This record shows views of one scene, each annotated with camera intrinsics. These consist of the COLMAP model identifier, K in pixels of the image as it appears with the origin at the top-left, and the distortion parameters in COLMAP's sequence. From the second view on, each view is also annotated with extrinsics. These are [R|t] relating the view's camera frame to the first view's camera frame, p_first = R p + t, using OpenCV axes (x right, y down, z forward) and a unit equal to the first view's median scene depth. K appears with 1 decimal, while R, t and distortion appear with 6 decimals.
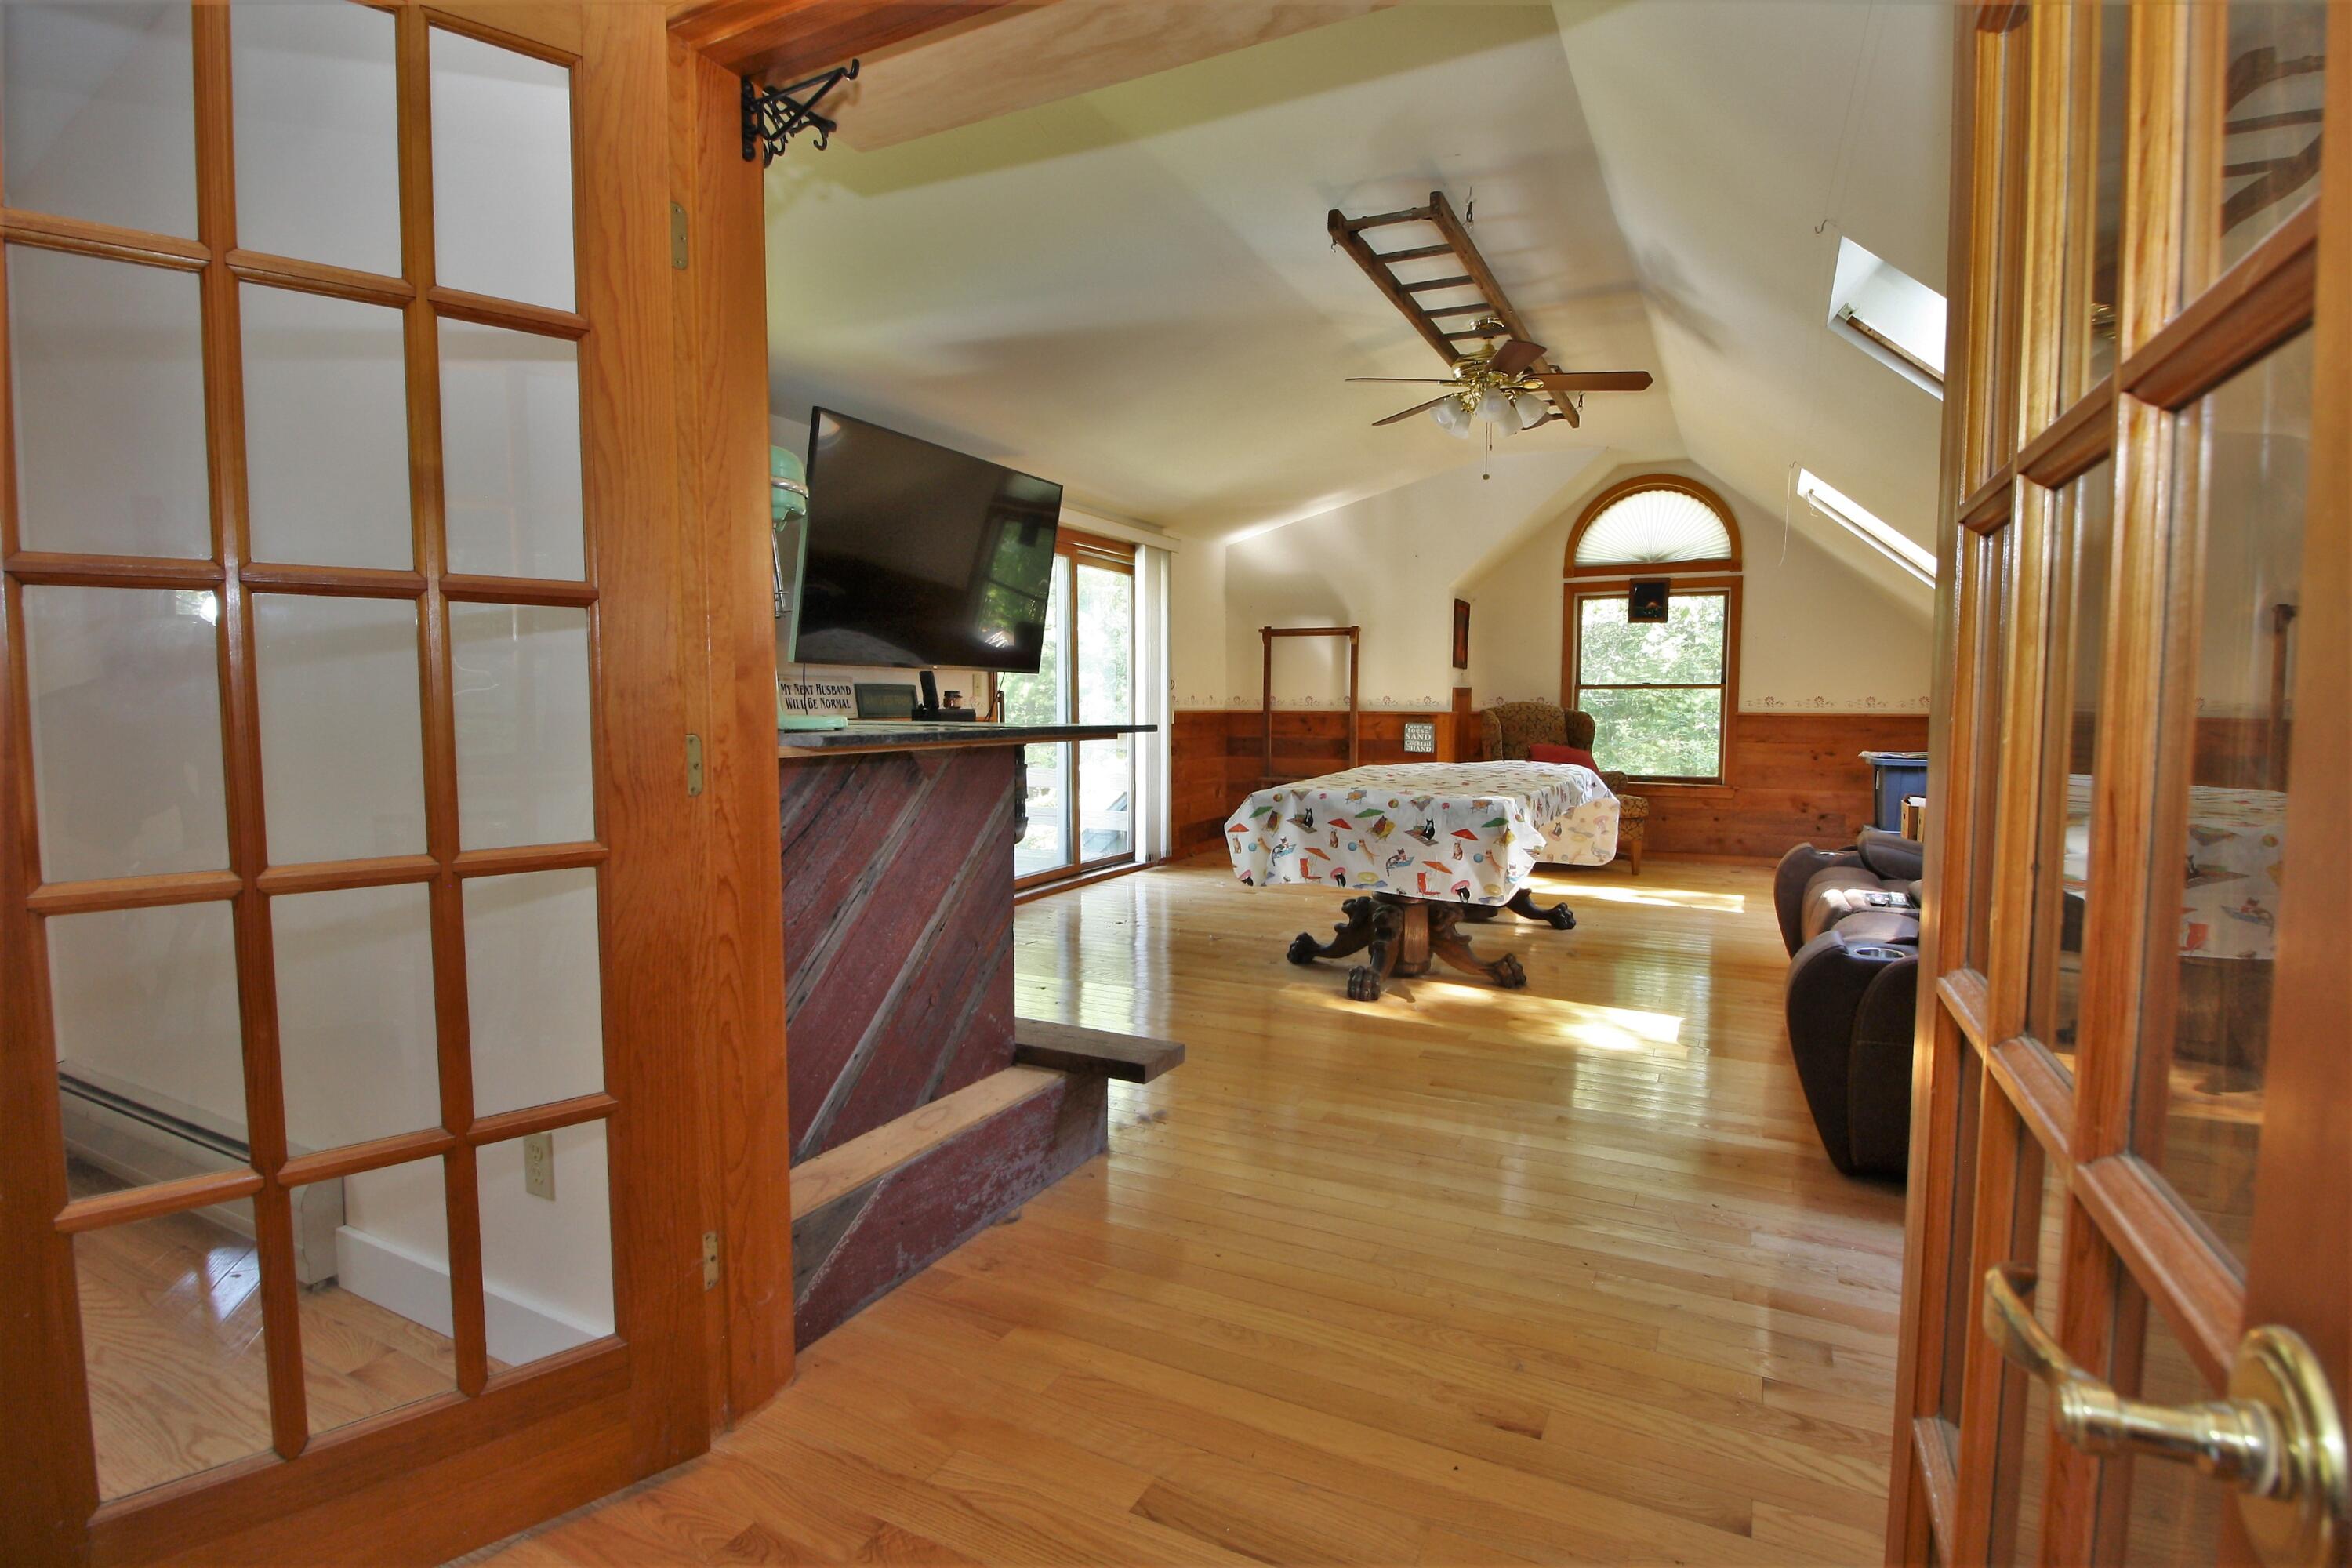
lens RADIAL K [[1131.1, 0, 1184.7], [0, 1131.1, 780.1], [0, 0, 1]] dist [0.000412, -0.016162]
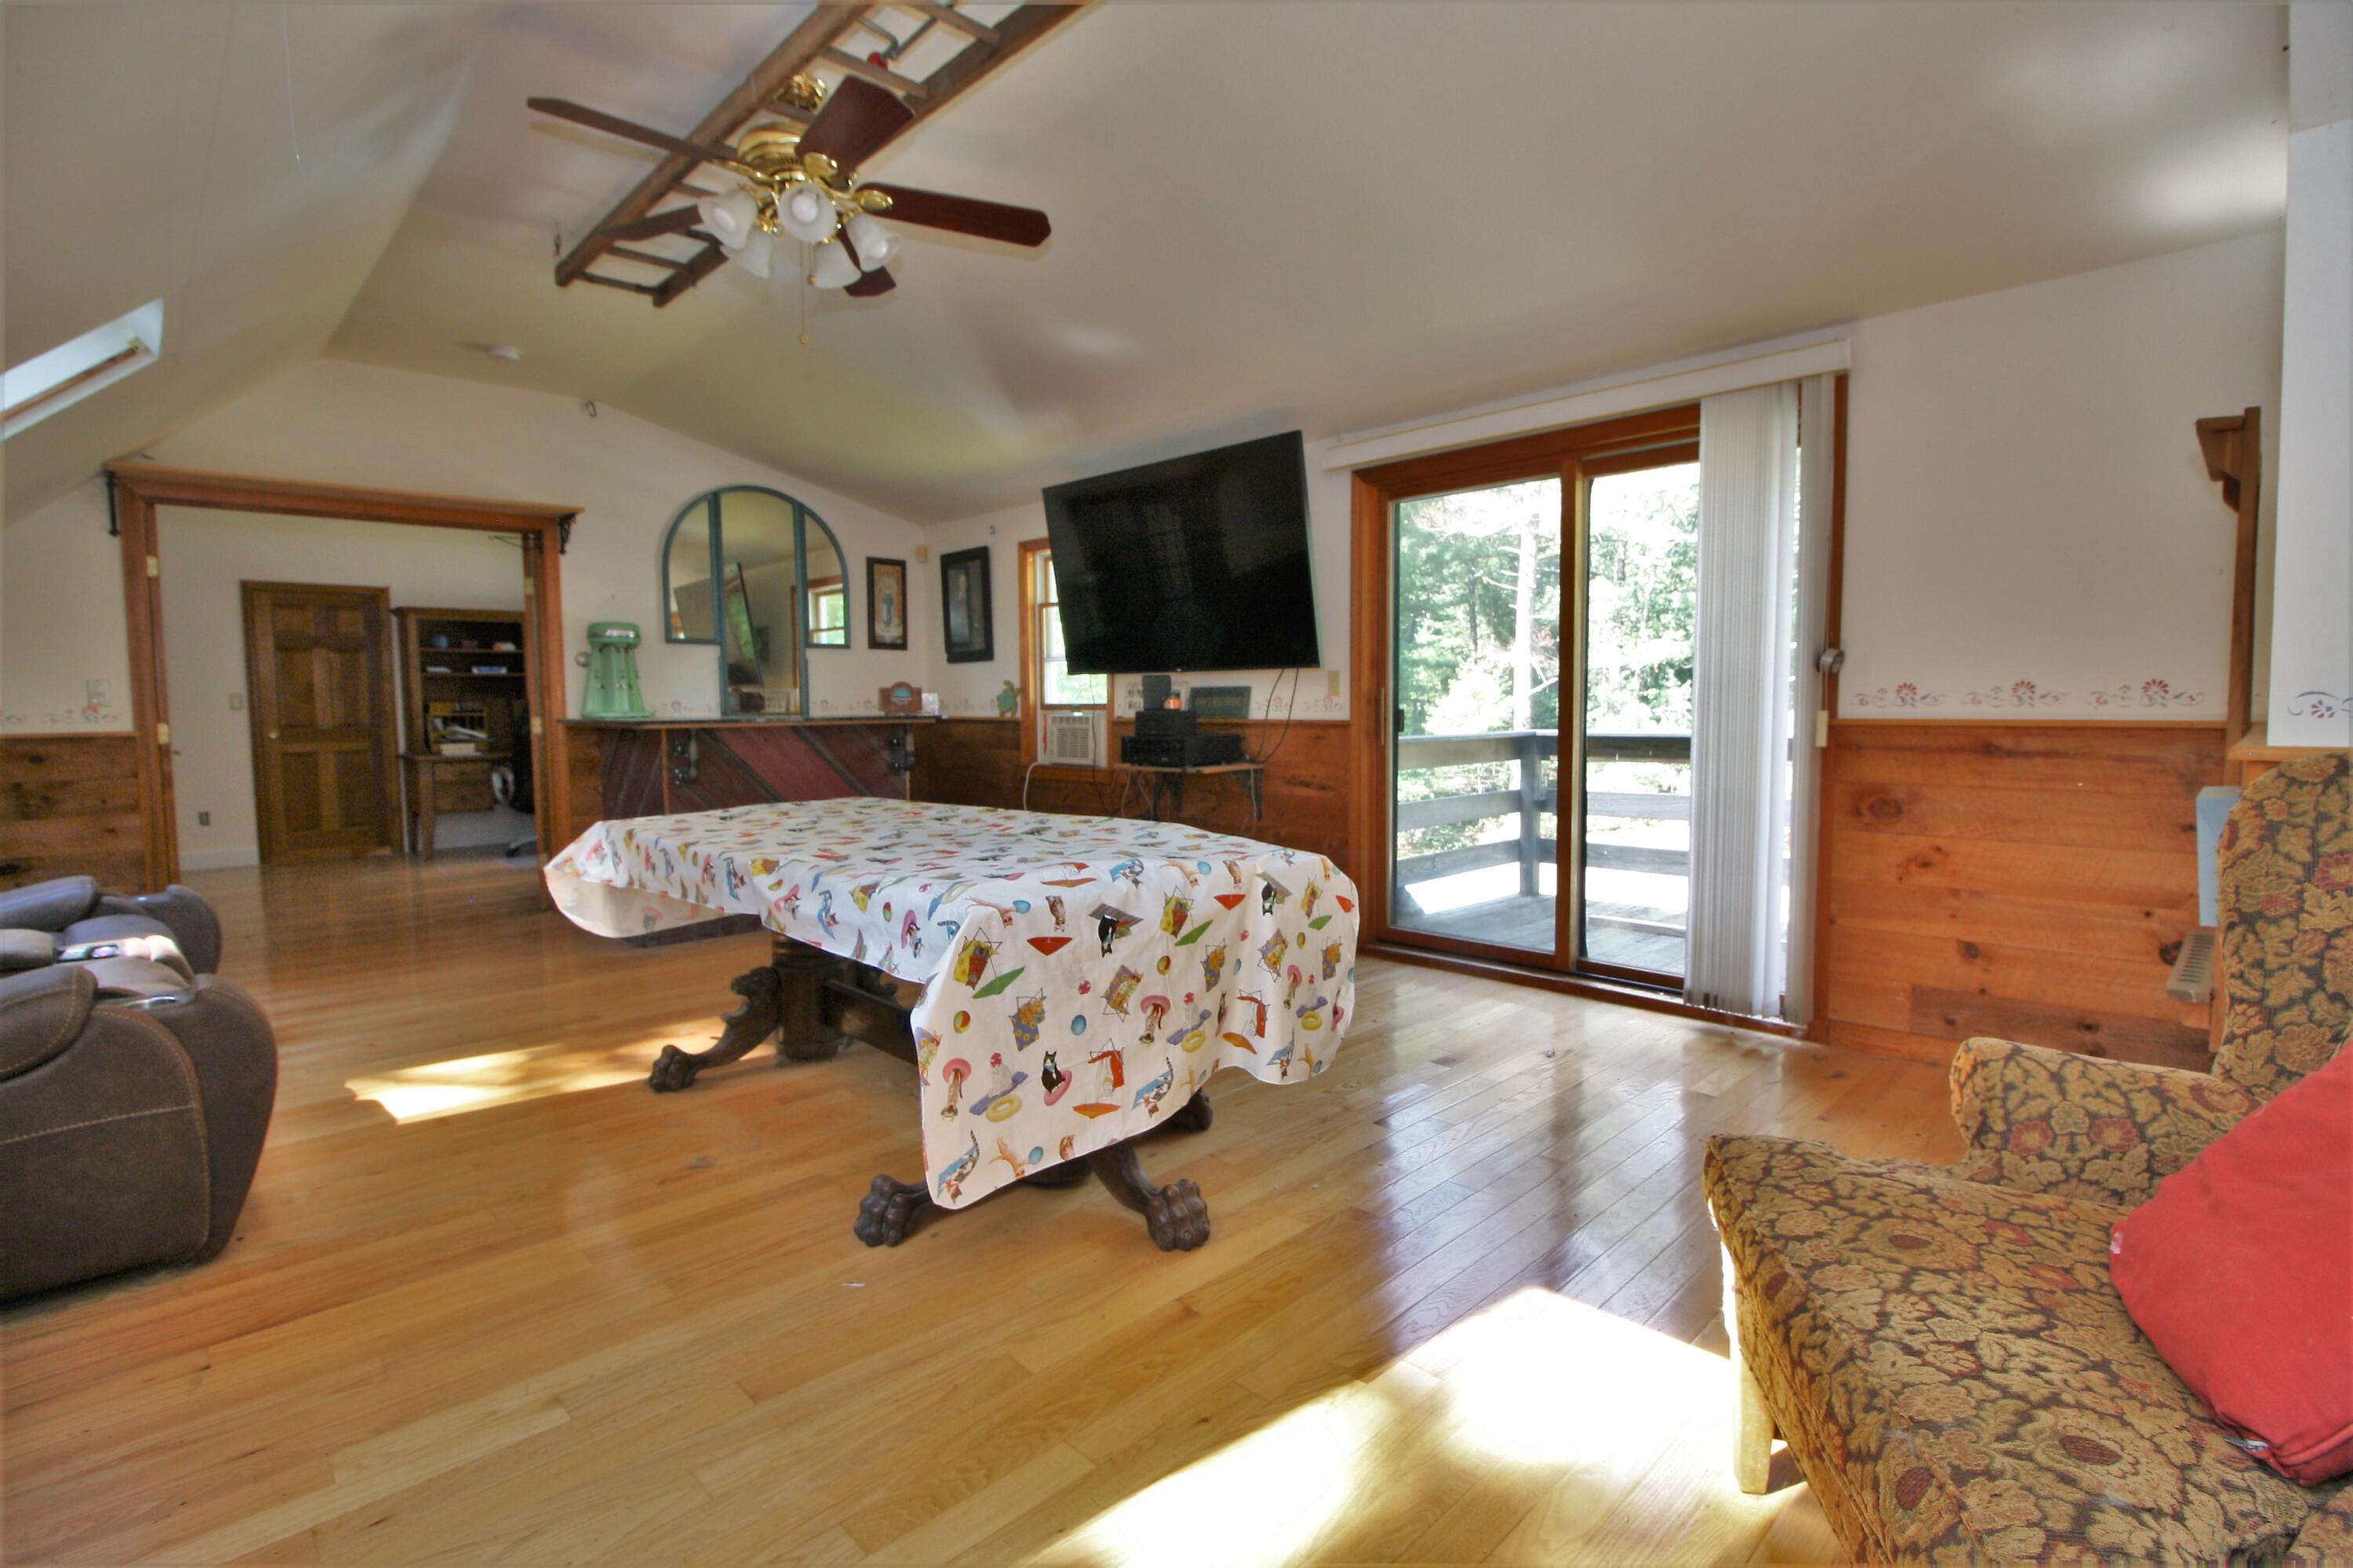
lens RADIAL K [[1092.1, 0, 1190.3], [0, 1092.1, 780.2], [0, 0, 1]] dist [-0.000117, -0.014442]
pose [[-0.319121, 0.071533, -0.945011, 0.777672], [-0.056784, 0.993913, 0.094410, -0.100002], [0.946011, 0.083790, -0.313116, 1.406023]]
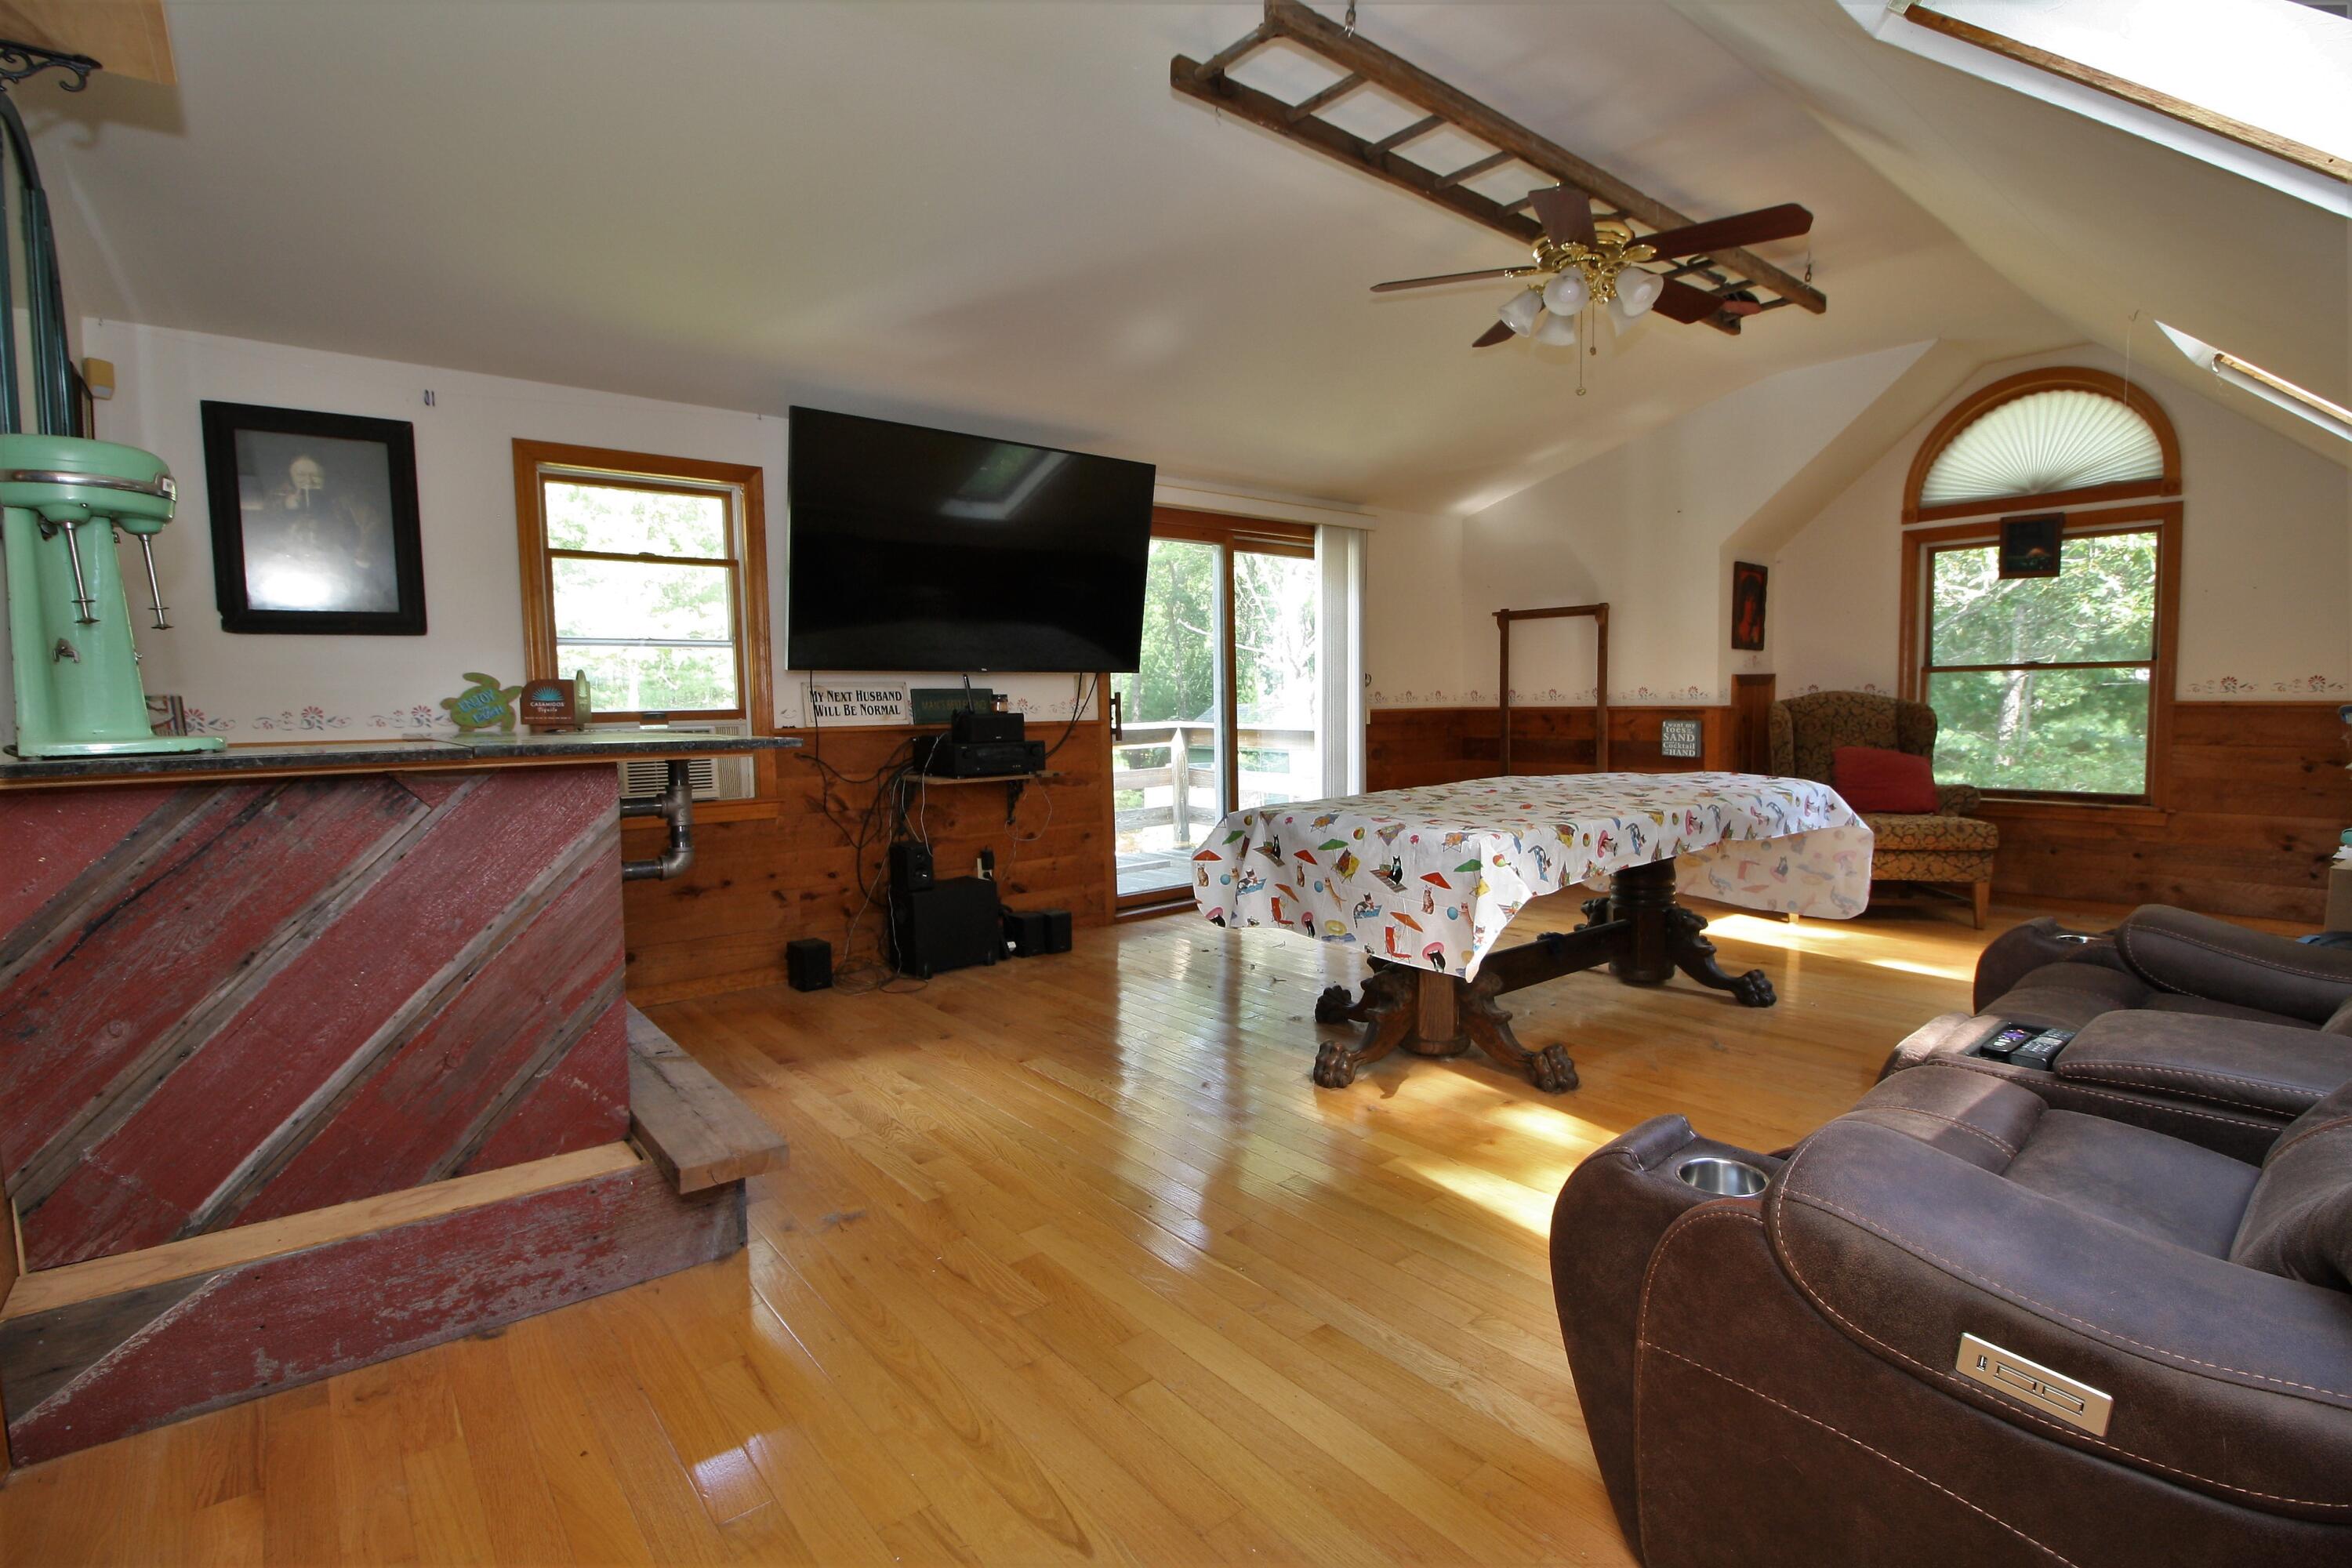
lens RADIAL K [[1091.5, 0, 1189.8], [0, 1091.5, 780.2], [0, 0, 1]] dist [-0.000117, -0.014442]
pose [[0.913109, 0.012772, -0.407515, 0.325838], [-0.010260, 0.999913, 0.008350, -0.017235], [0.407586, -0.003444, 0.913160, 0.243562]]
